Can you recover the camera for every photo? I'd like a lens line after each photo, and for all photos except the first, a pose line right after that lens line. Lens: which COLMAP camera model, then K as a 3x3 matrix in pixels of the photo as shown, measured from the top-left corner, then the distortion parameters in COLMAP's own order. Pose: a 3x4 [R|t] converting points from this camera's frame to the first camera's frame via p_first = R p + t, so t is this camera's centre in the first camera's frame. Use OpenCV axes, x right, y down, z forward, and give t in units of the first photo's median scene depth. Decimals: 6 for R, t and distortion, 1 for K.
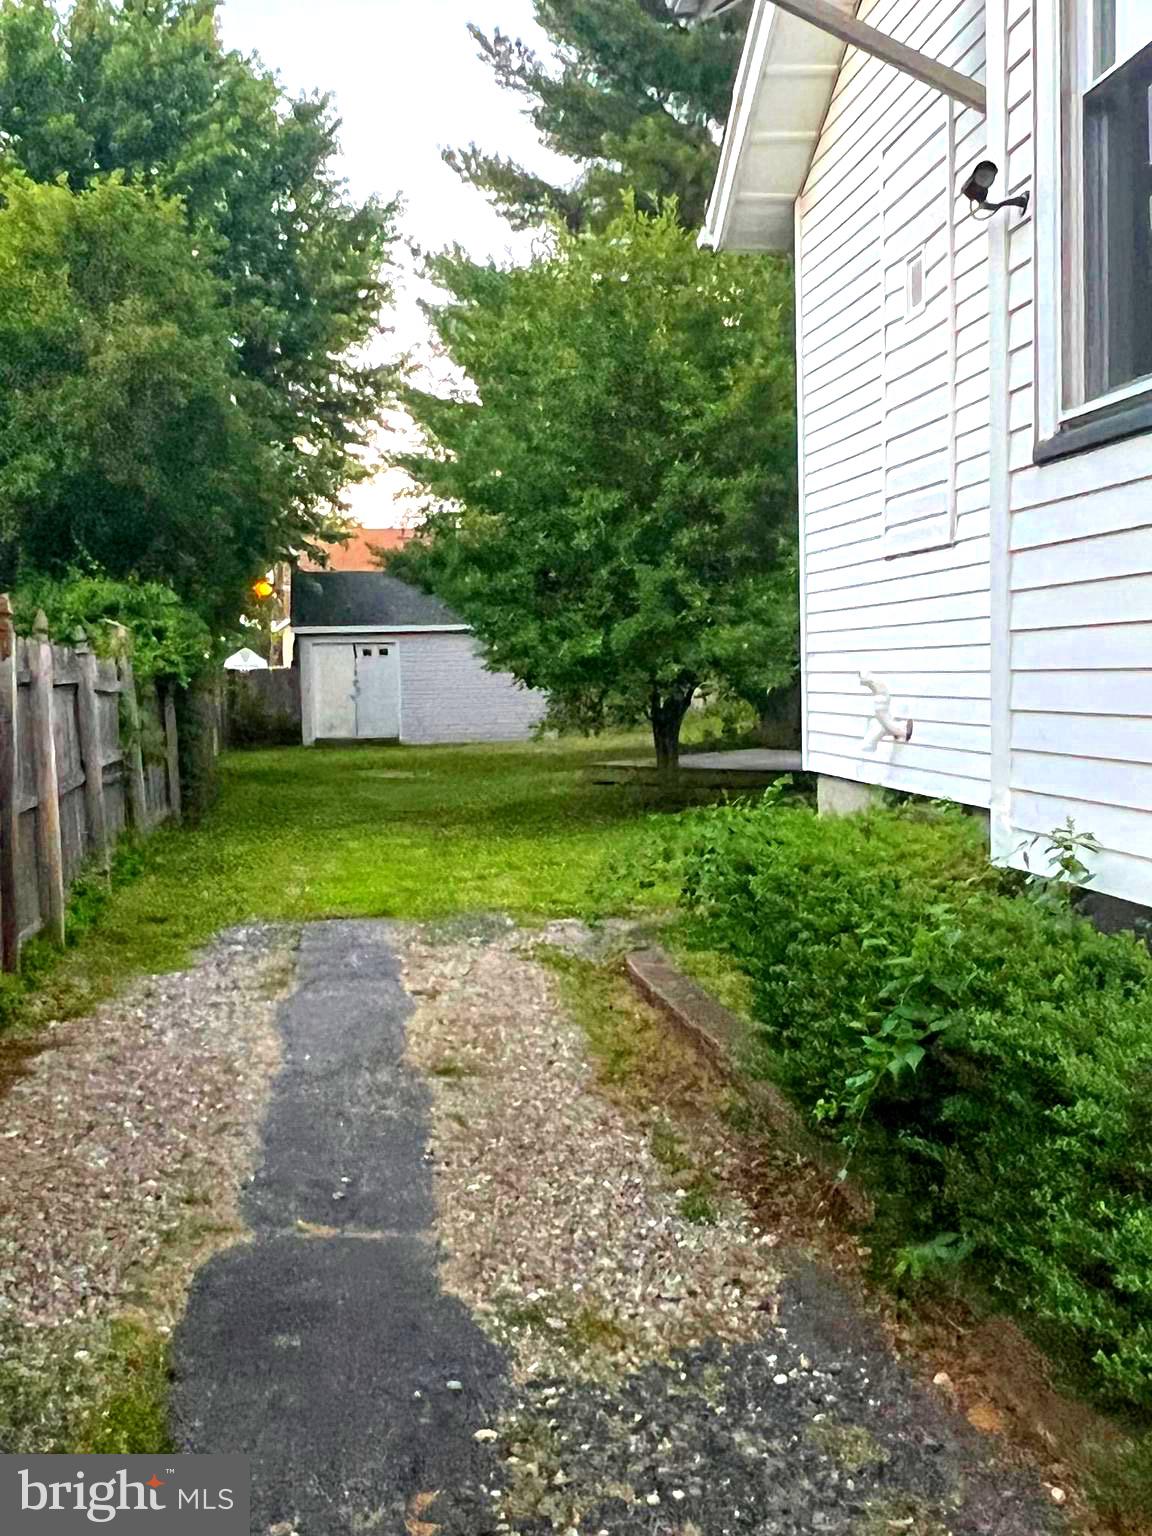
lens RADIAL K [[1759.4, 0, 576.0], [0, 1759.4, 768.0], [0, 0, 1]] dist [-0.014558, -0.000736]
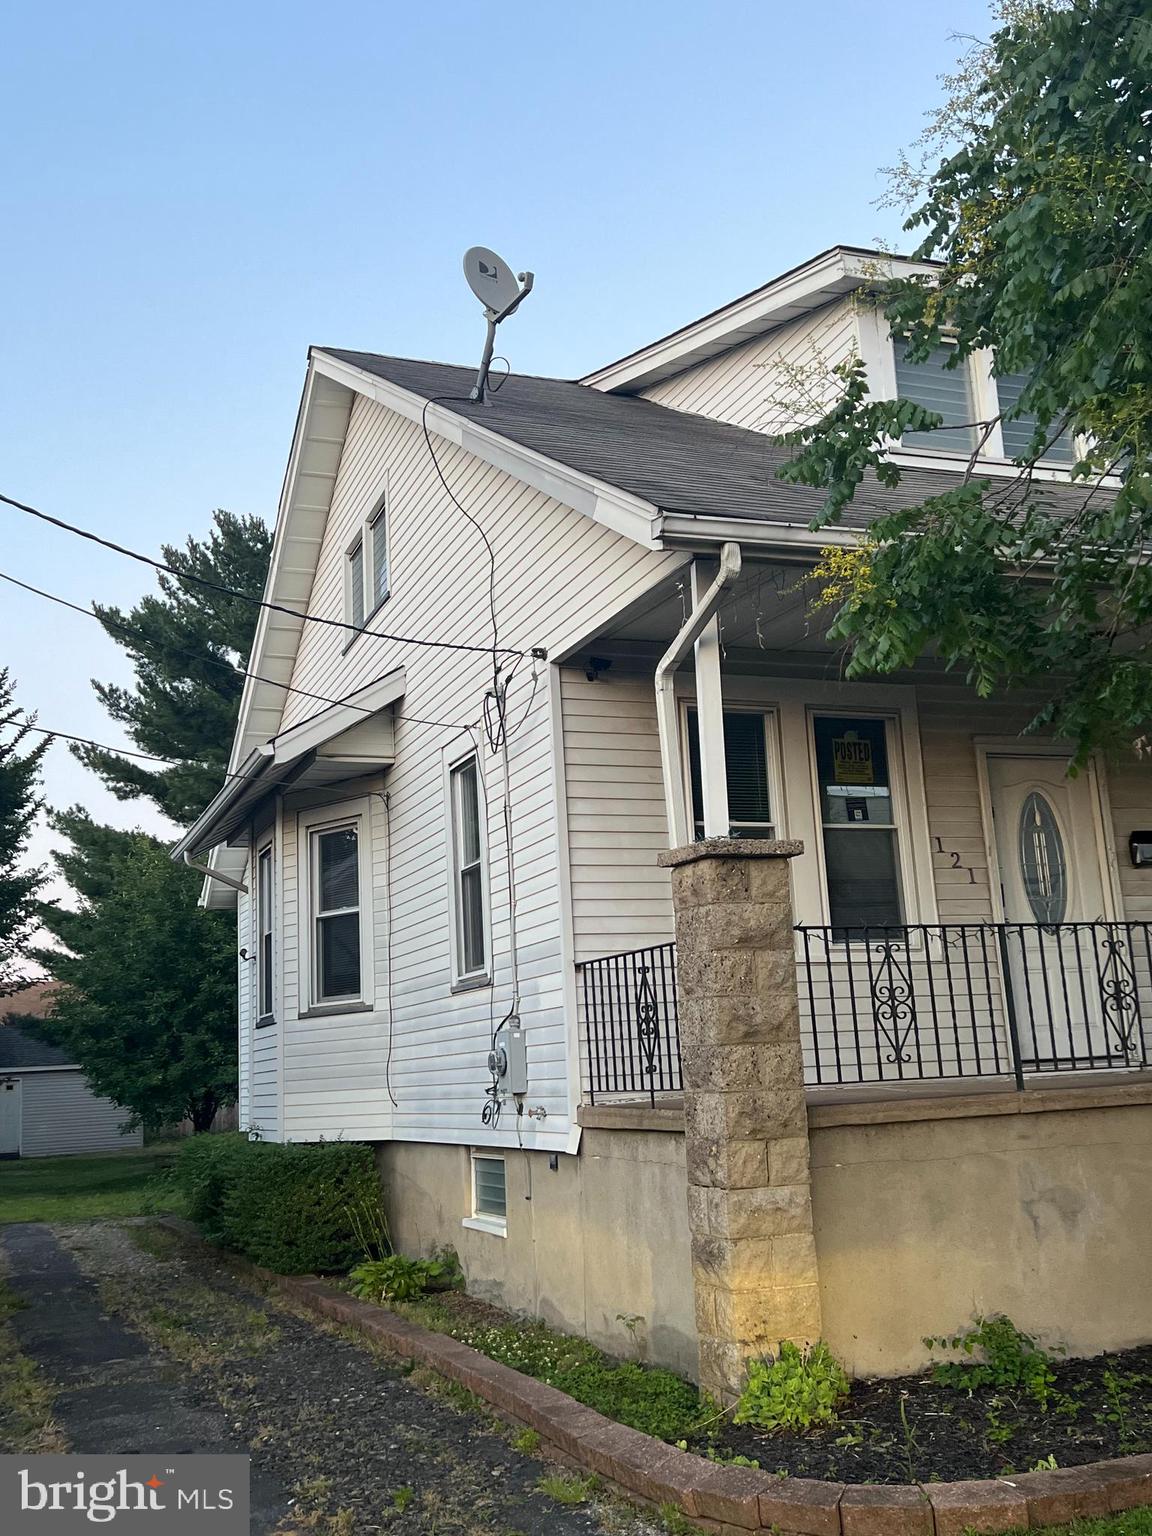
lens RADIAL K [[1549.2, 0, 576.0], [0, 1549.2, 768.0], [0, 0, 1]] dist [0.114243, -0.293768]
pose [[0.968799, 0.016529, 0.247298, 0.023785], [0.047489, 0.966907, -0.250669, 0.043376], [-0.243257, 0.254592, 0.935953, -0.672003]]
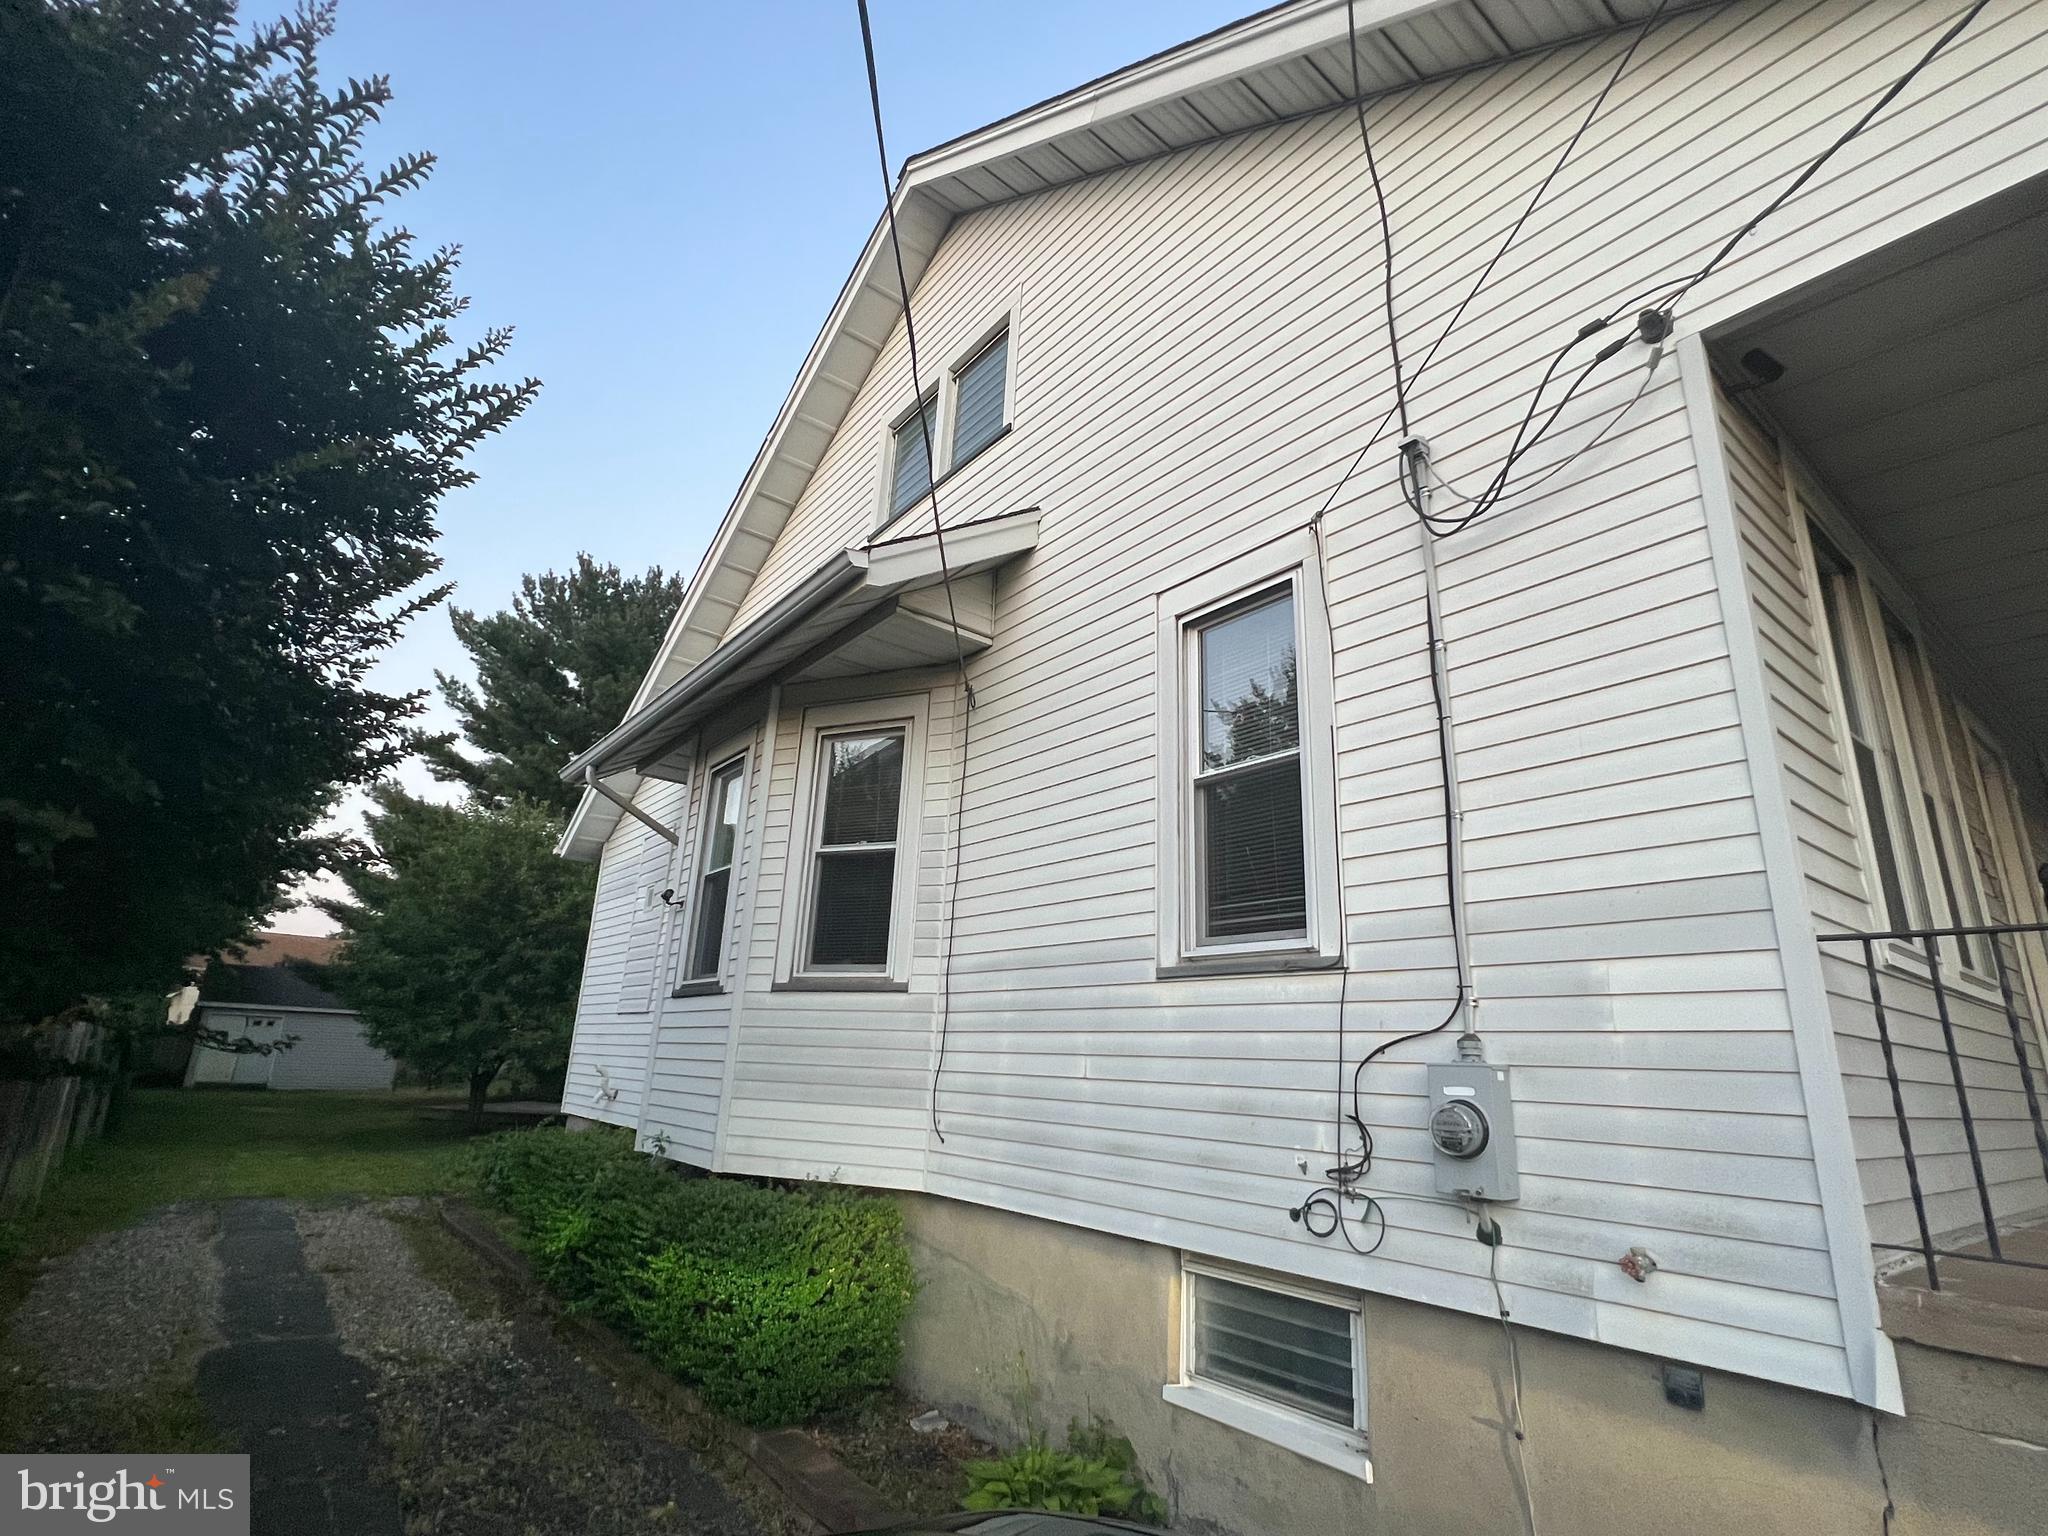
lens RADIAL K [[1005.4, 0, 1024.0], [0, 1005.4, 768.0], [0, 0, 1]] dist [-0.000765, 0.000393]
pose [[0.856511, 0.197983, 0.476646, -0.026359], [-0.028550, 0.940263, -0.339251, 0.002972], [-0.515338, 0.276964, 0.810998, -0.191917]]
